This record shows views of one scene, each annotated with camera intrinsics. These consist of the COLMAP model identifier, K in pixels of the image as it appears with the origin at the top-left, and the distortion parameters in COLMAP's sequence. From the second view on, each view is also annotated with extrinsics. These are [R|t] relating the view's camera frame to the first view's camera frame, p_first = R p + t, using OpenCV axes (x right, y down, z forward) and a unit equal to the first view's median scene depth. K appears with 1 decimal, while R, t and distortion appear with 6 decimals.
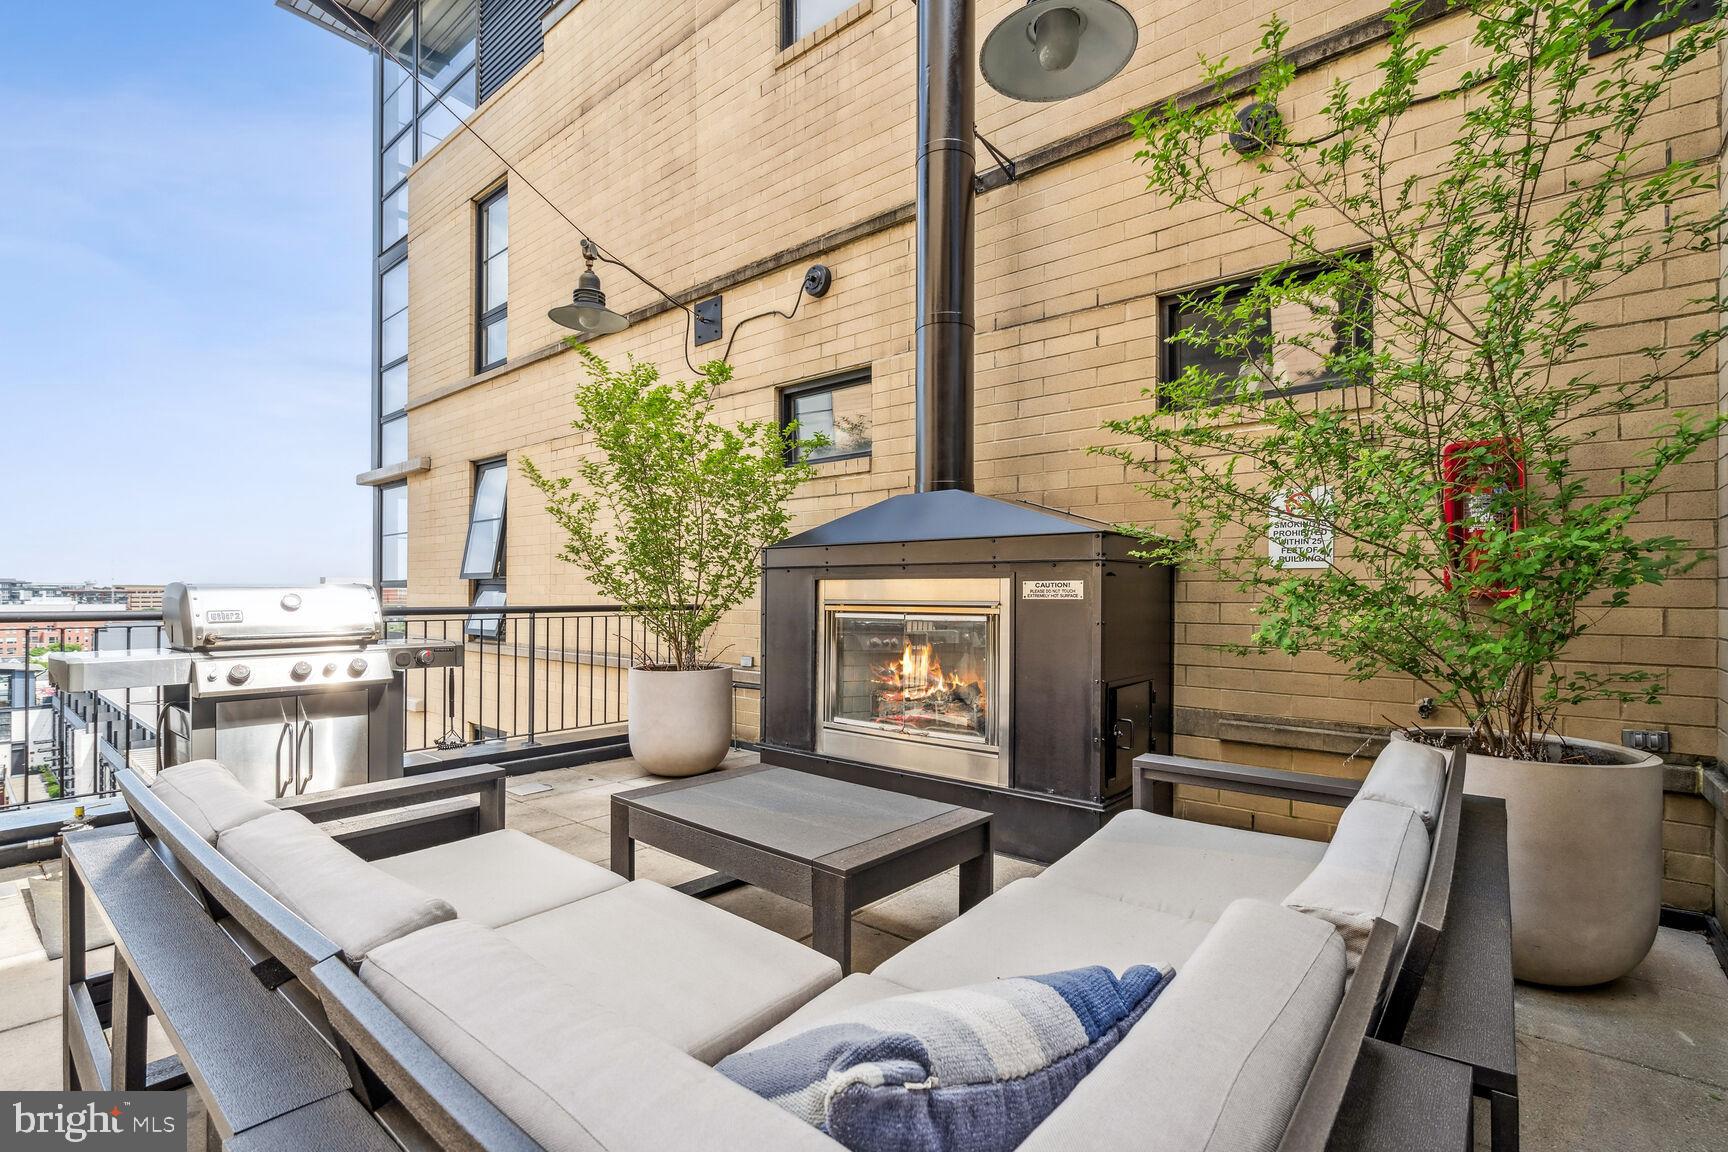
lens RADIAL K [[788.2, 0, 863.7], [0, 788.2, 592.2], [0, 0, 1]] dist [-0.003144, -0.000186]
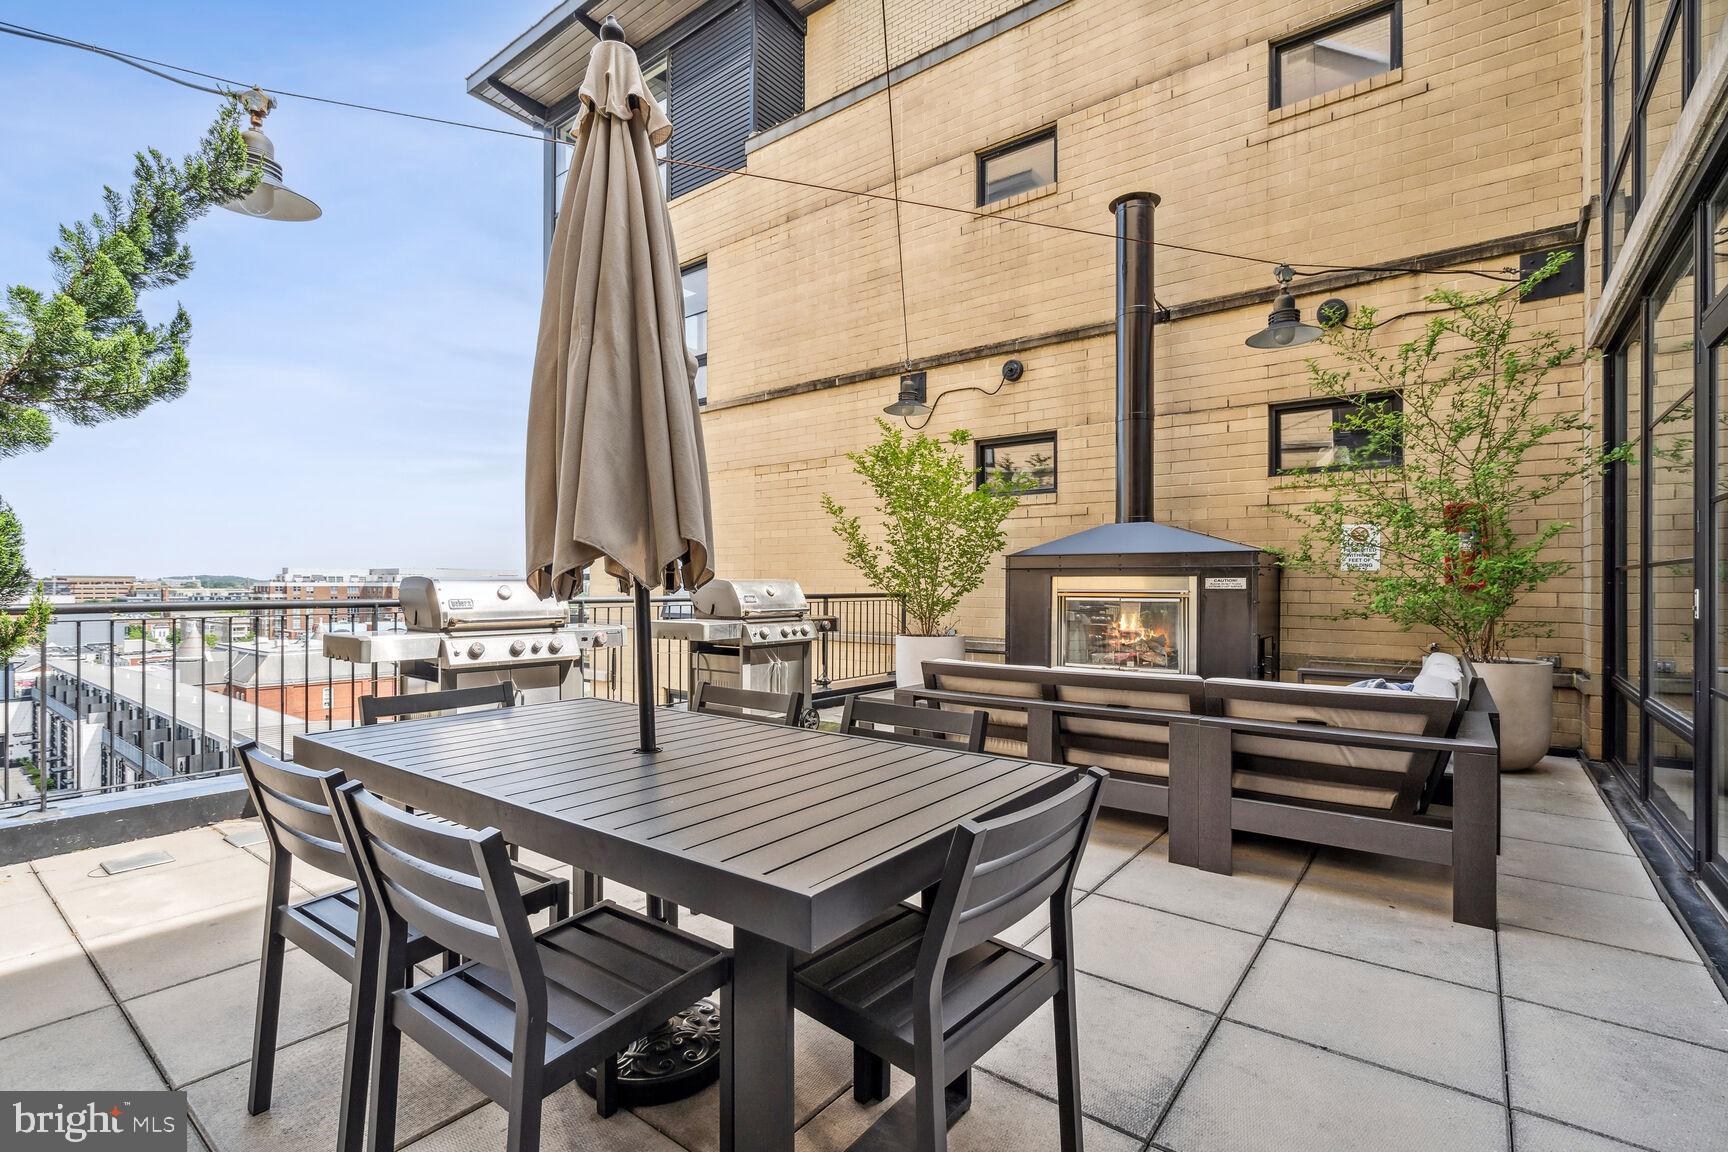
lens RADIAL K [[790.5, 0, 861.5], [0, 790.5, 581.3], [0, 0, 1]] dist [-0.004071, -0.000143]
pose [[0.998944, -0.000441, 0.045946, -0.393224], [0.000522, 0.999998, -0.001760, -0.002932], [-0.045946, 0.001782, 0.998942, -0.432267]]
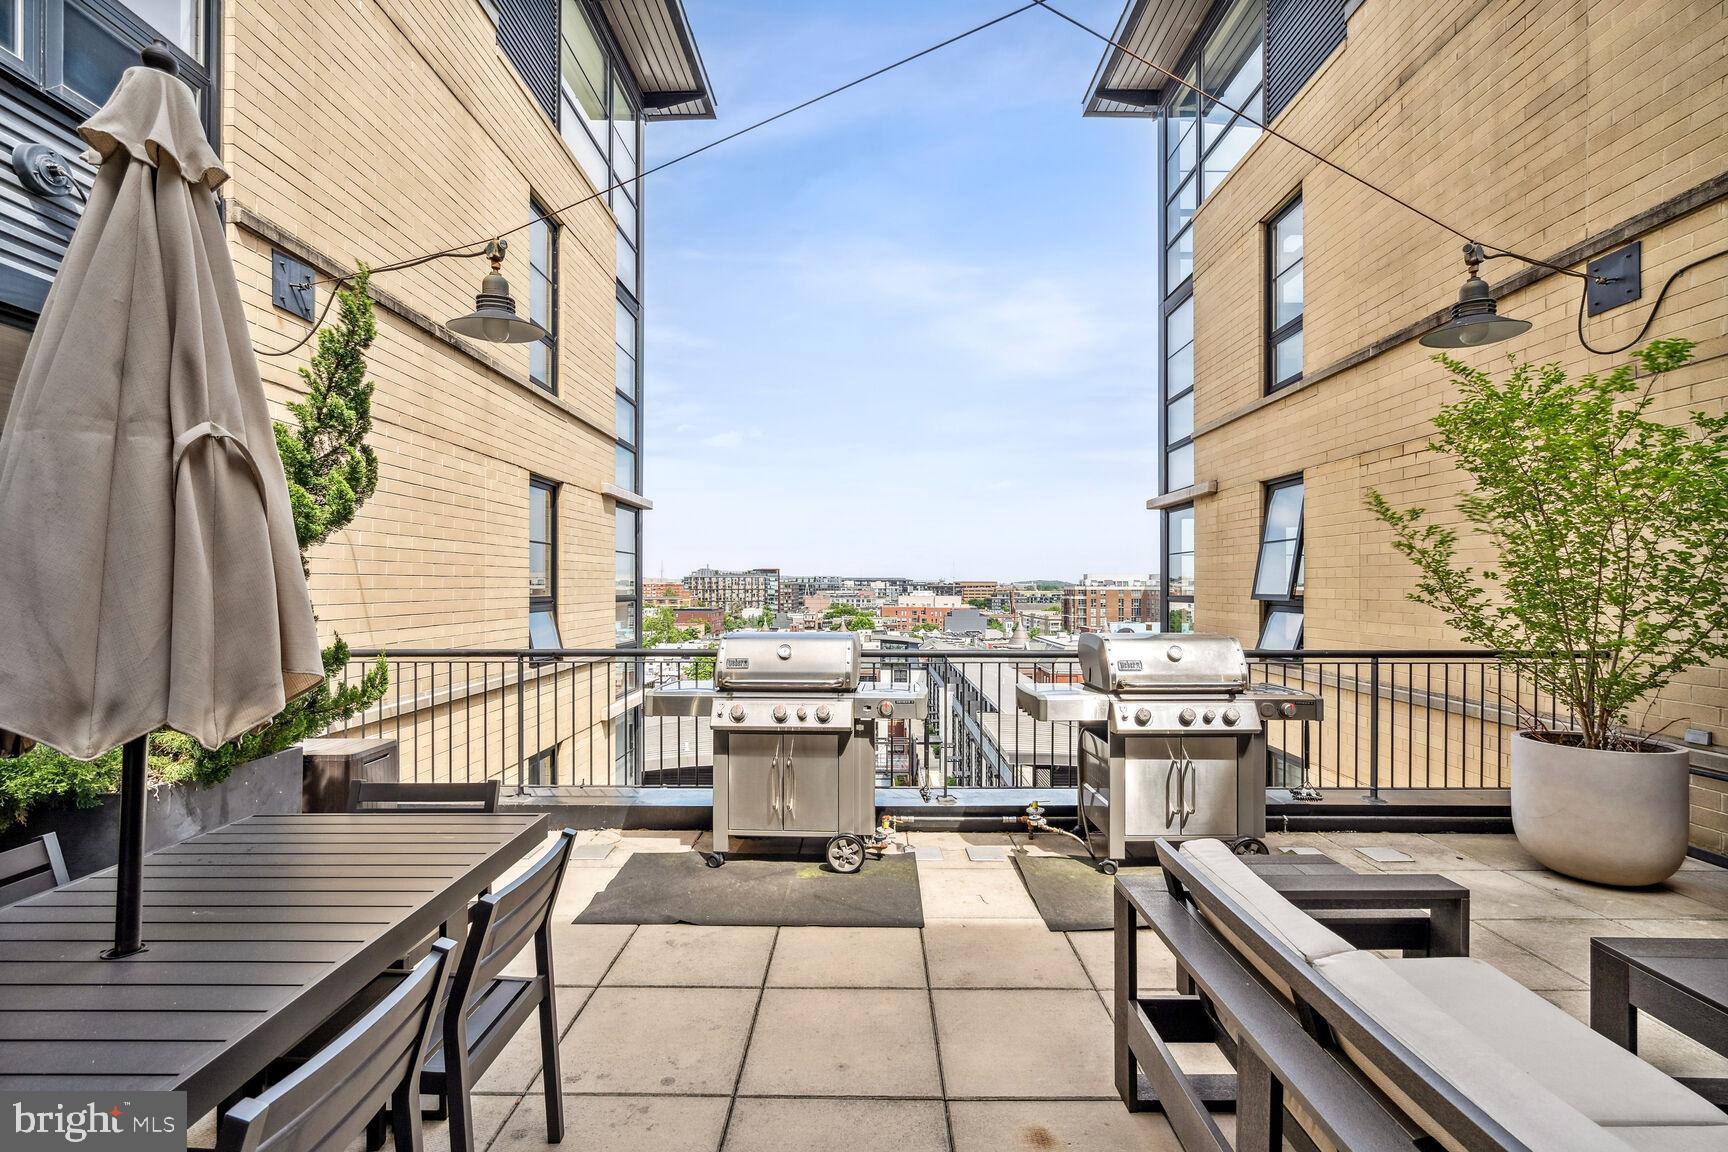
lens RADIAL K [[781.7, 0, 862.8], [0, 781.7, 583.9], [0, 0, 1]] dist [-0.001383, -0.000637]
pose [[0.639487, -0.004564, -0.768788, -0.092576], [0.003217, 0.999990, -0.003261, -0.055319], [0.768795, -0.000388, 0.639495, -0.047371]]
